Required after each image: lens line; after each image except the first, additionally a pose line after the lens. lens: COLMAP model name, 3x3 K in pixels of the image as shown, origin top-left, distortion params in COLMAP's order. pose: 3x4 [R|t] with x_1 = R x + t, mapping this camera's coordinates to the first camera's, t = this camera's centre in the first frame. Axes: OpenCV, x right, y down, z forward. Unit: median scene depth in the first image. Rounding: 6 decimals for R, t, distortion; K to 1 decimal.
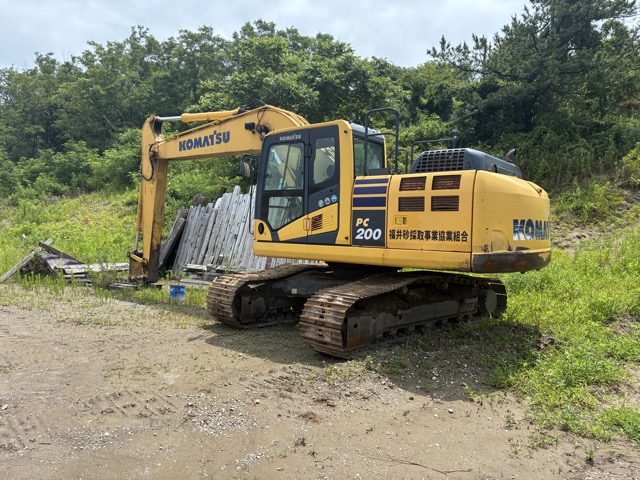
lens RADIAL K [[484.6, 0, 316.1], [0, 484.6, 242.5], [0, 0, 1]] dist [0.061094, -0.071966]
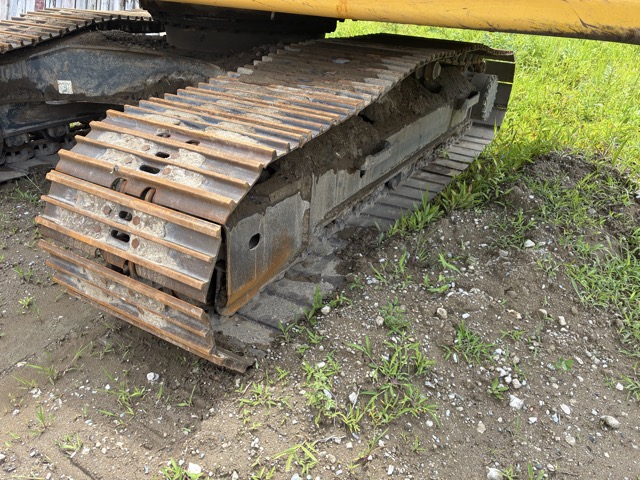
lens RADIAL K [[484.6, 0, 316.1], [0, 484.6, 242.5], [0, 0, 1]] dist [0.061094, -0.071966]
pose [[0.958766, -0.105068, 0.264061, 0.039208], [-0.025717, 0.893263, 0.448798, 0.040244], [-0.283031, -0.437083, 0.853728, 0.727714]]
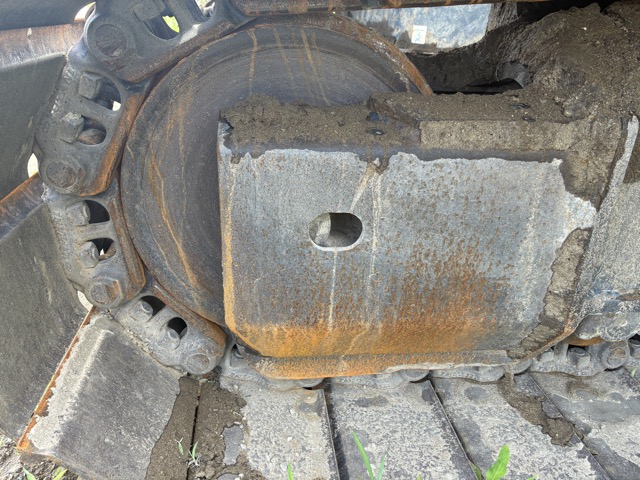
lens RADIAL K [[484.6, 0, 316.1], [0, 484.6, 242.5], [0, 0, 1]] dist [0.061094, -0.071966]
pose [[0.803375, 0.271483, -0.529986, 0.133852], [-0.043040, 0.914171, 0.403038, 0.128481], [0.593916, -0.300980, 0.746107, 0.899575]]
